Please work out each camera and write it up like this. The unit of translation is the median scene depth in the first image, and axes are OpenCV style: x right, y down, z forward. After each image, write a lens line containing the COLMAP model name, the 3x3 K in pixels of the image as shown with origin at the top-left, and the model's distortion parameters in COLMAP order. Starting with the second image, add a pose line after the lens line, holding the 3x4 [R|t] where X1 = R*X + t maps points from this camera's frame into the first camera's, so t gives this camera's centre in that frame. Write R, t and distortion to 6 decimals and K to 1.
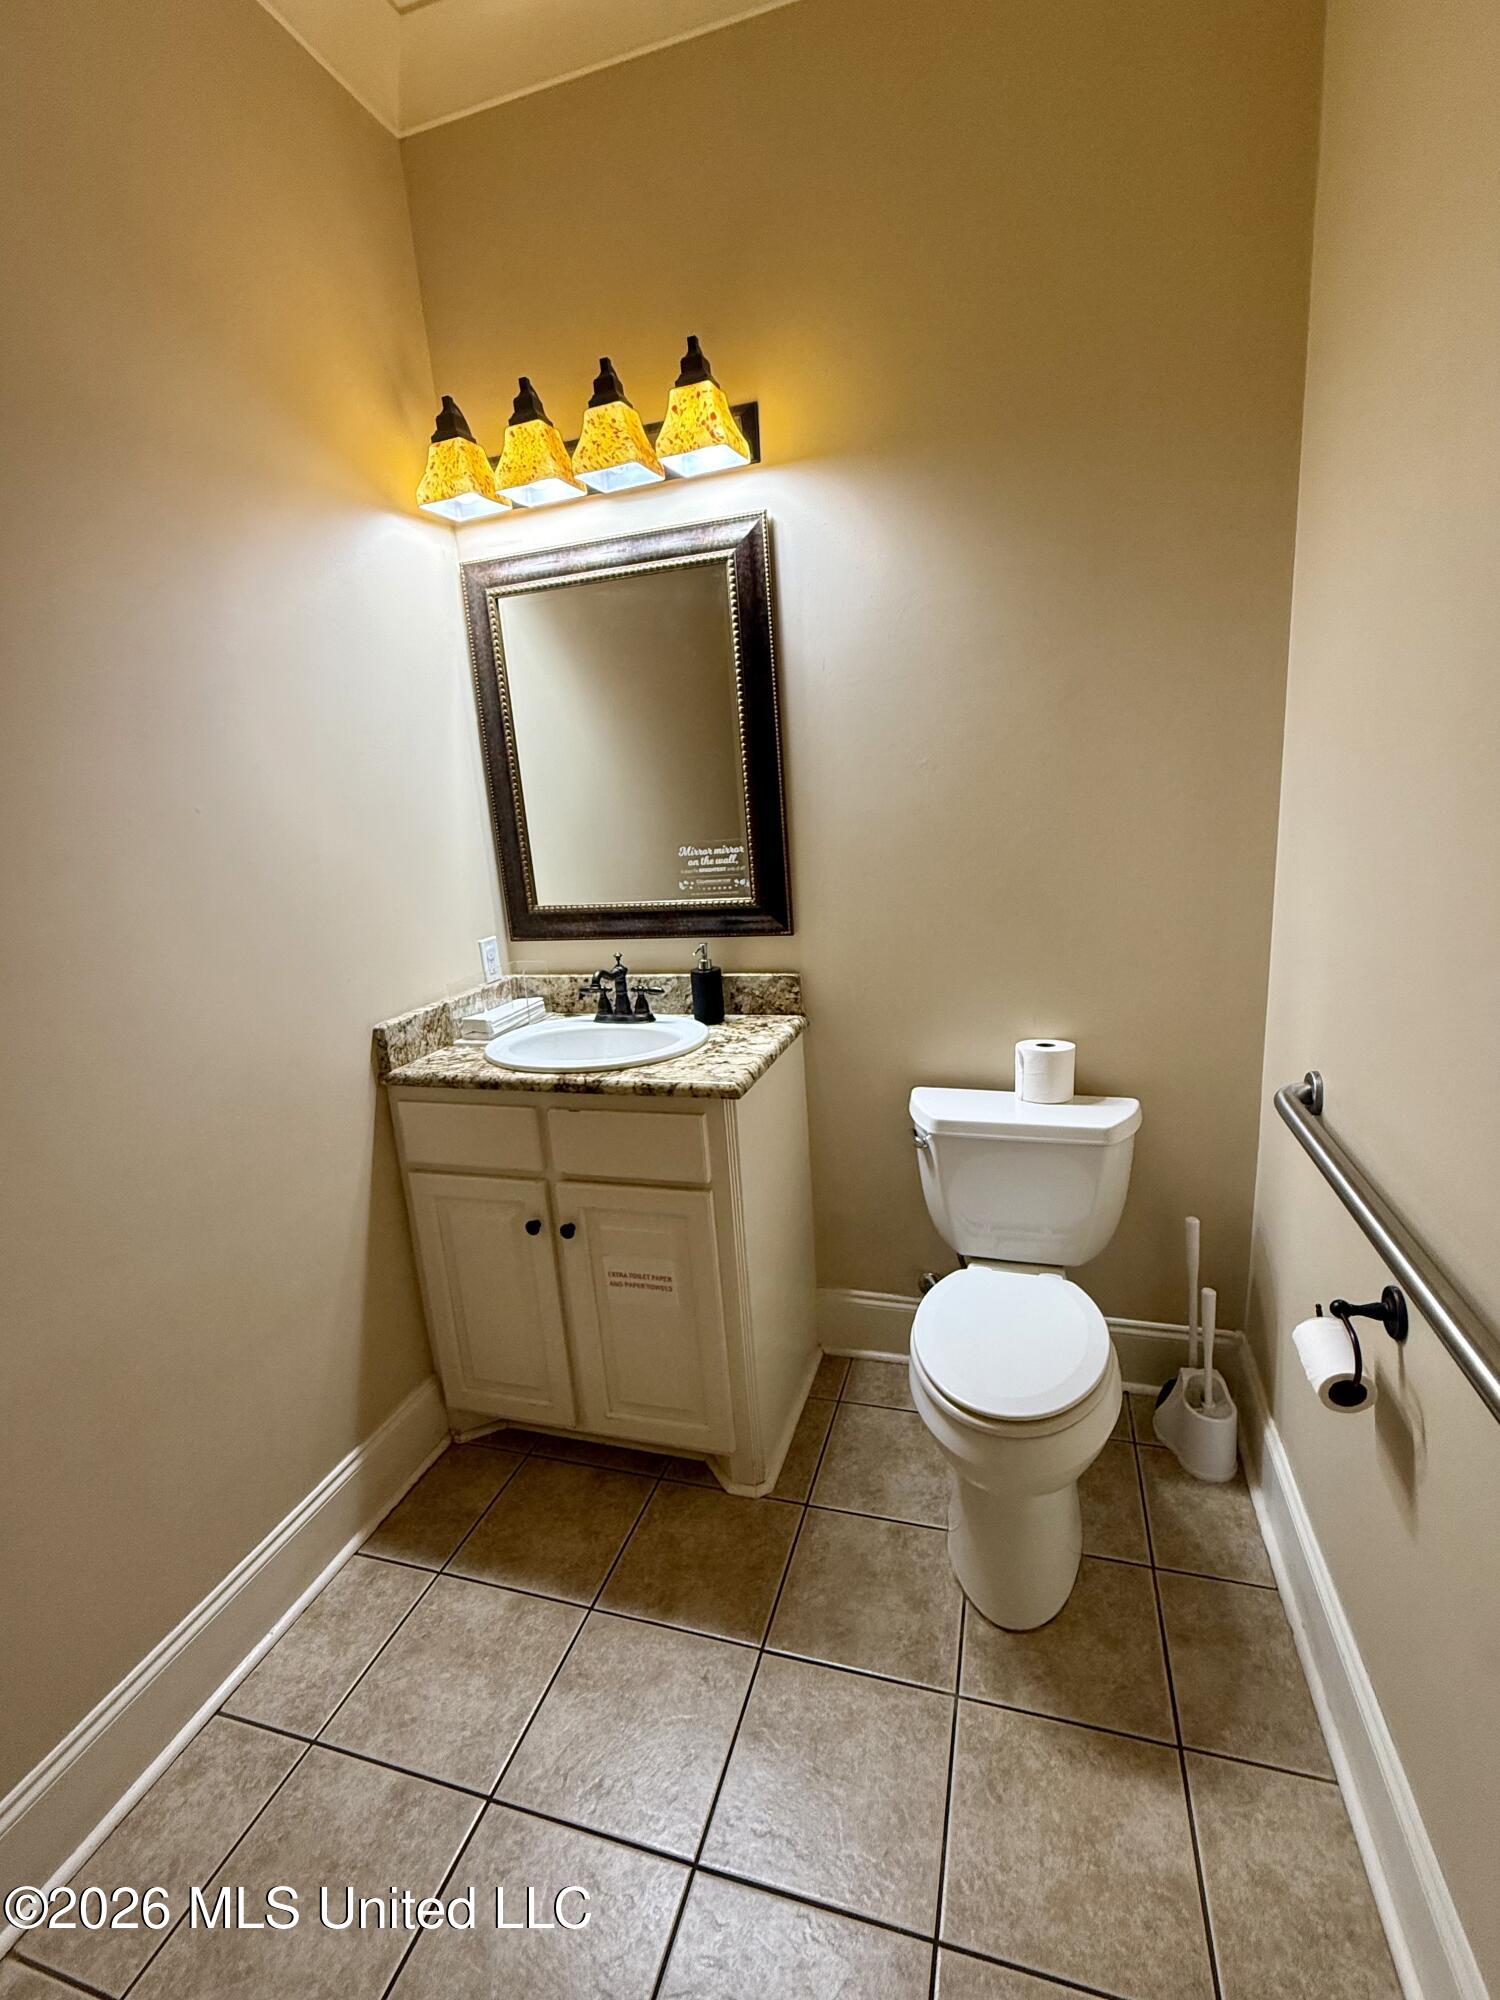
lens RADIAL K [[905.9, 0, 746.7], [0, 905.9, 1032.6], [0, 0, 1]] dist [0.004662, 0.001191]
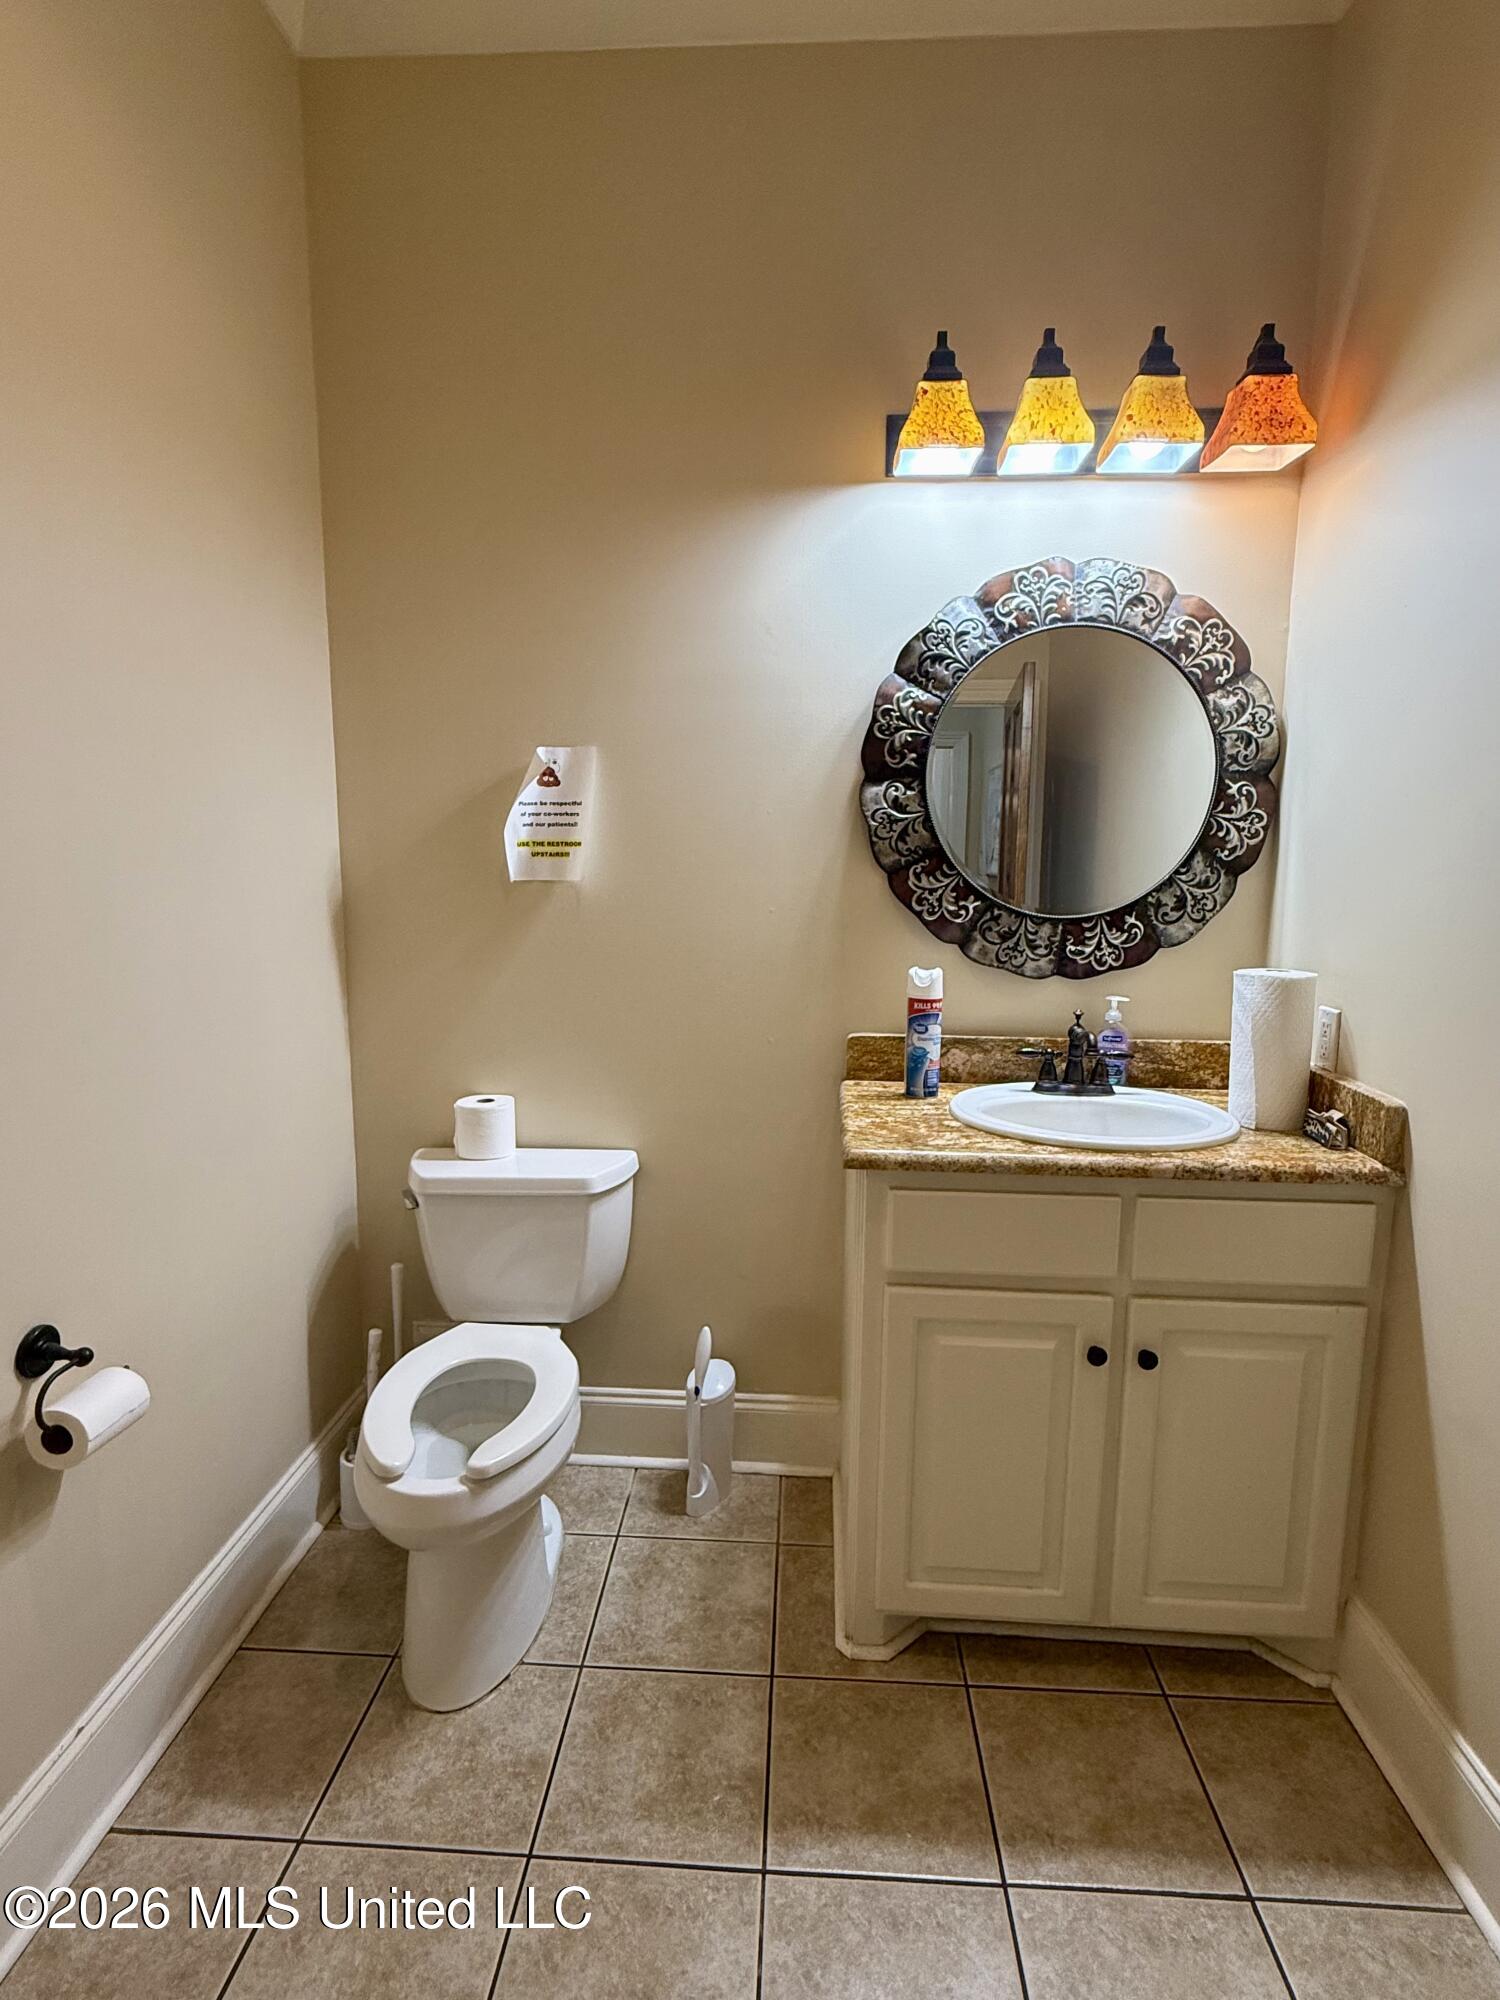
lens RADIAL K [[995.6, 0, 755.7], [0, 995.6, 1004.3], [0, 0, 1]] dist [0.003996, -0.000284]
pose [[0.967096, 0.038257, 0.251518, -0.626180], [-0.014862, 0.995436, -0.094263, 0.000664], [-0.253976, 0.087423, 0.963251, 0.195417]]
